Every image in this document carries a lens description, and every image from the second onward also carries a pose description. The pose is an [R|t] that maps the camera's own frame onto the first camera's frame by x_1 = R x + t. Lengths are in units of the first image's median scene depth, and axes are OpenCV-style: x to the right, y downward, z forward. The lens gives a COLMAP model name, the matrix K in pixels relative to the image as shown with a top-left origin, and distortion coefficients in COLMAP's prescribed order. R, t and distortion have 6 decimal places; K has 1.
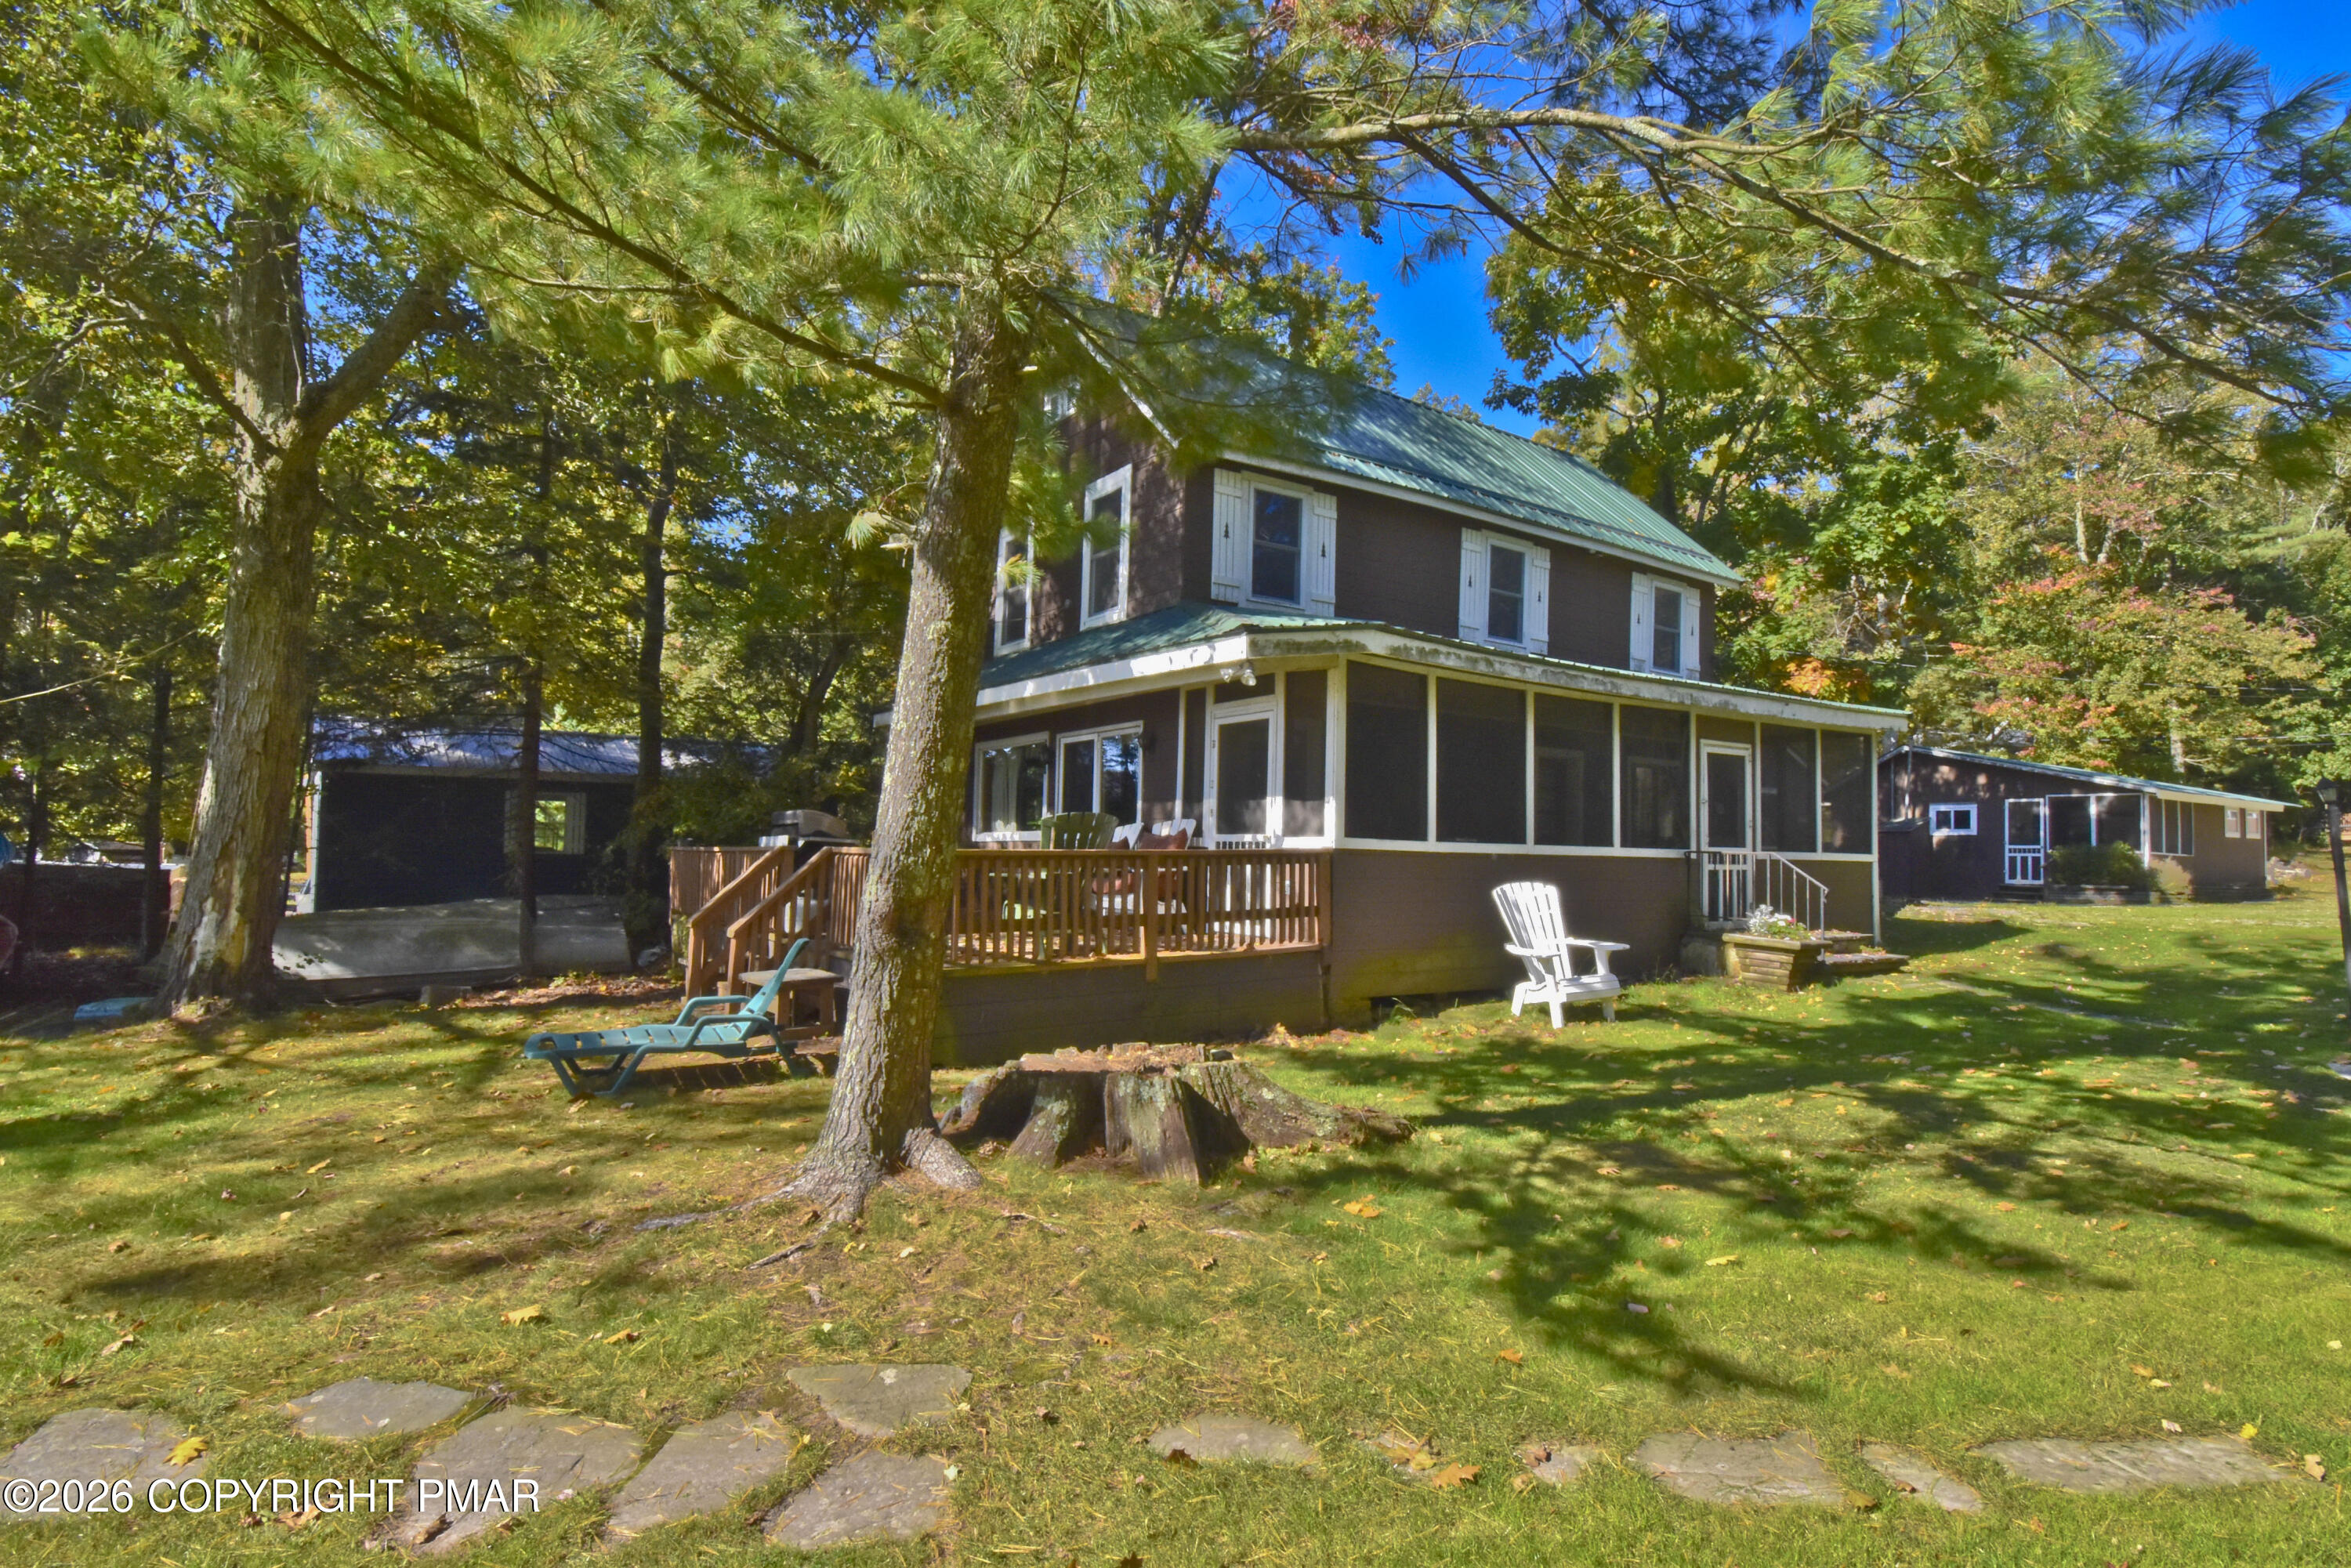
lens RADIAL K [[1220.5, 0, 1175.2], [0, 1220.5, 808.4], [0, 0, 1]] dist [0.029917, 0.000242]
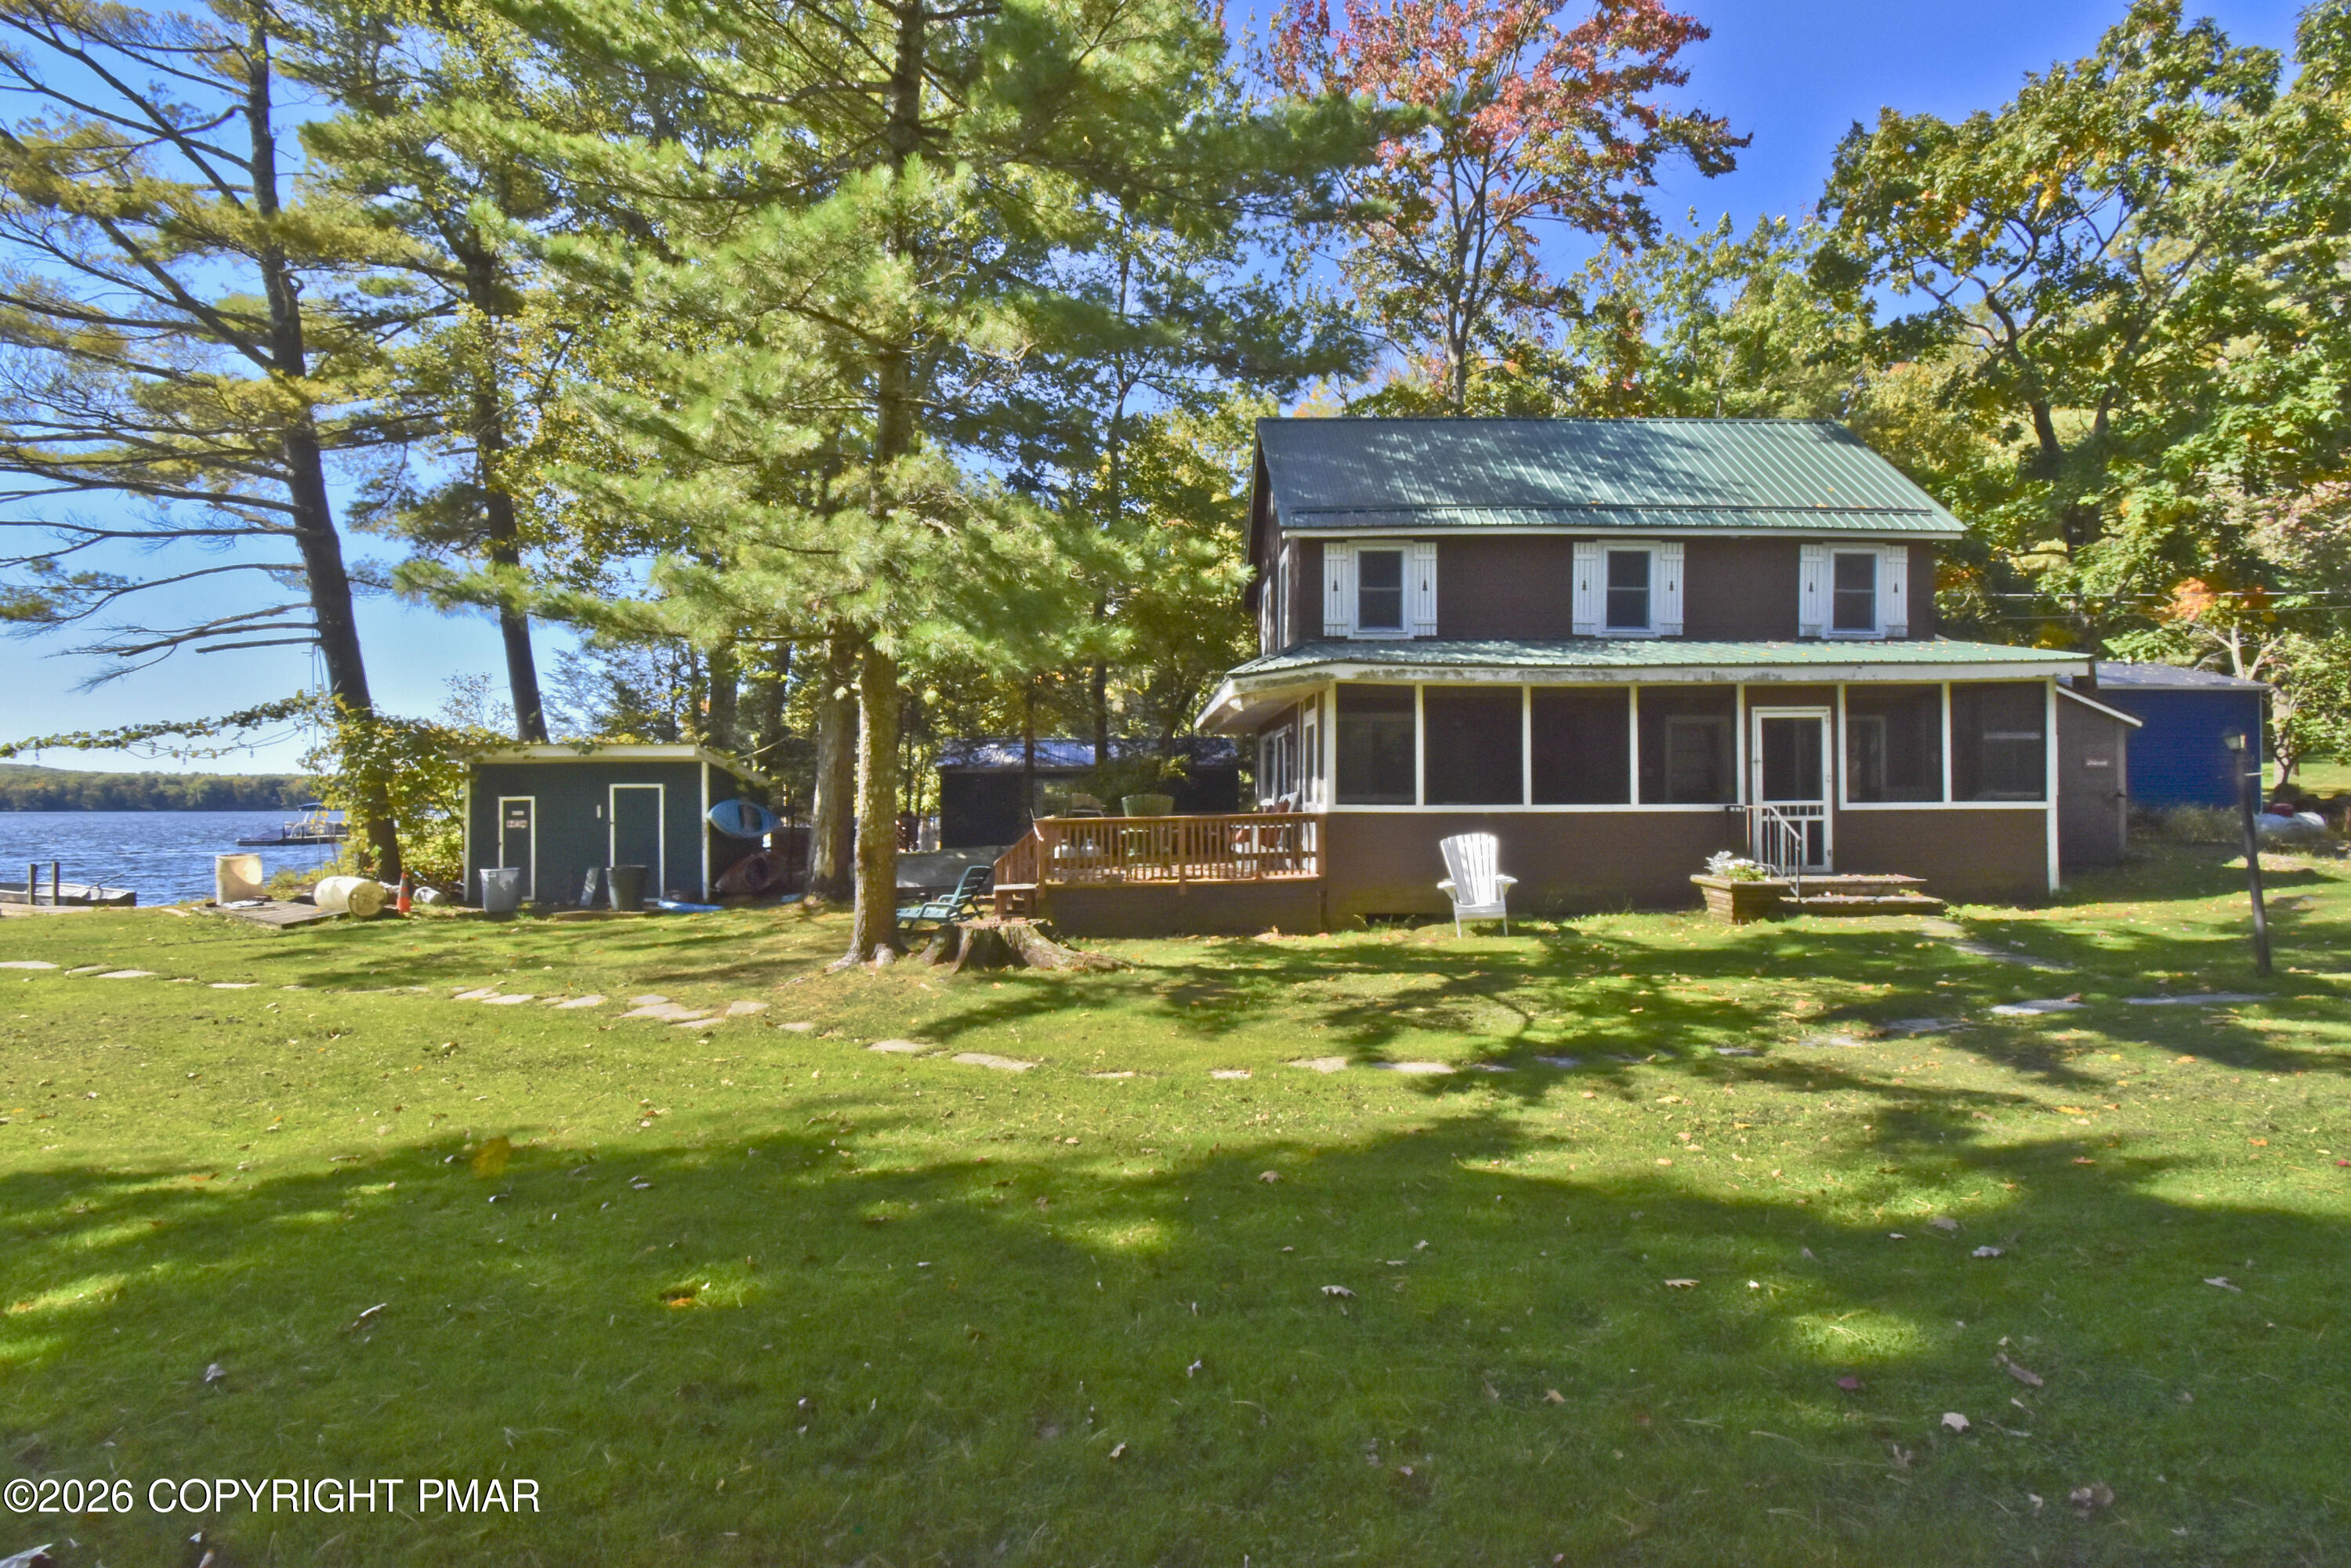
lens RADIAL K [[1092.2, 0, 1173.0], [0, 1092.2, 795.9], [0, 0, 1]] dist [0.020920, -0.026058]
pose [[0.826588, -0.021368, -0.562402, 0.553892], [0.039931, 0.998987, 0.020732, -0.016445], [0.561389, -0.039594, 0.826604, -0.157869]]
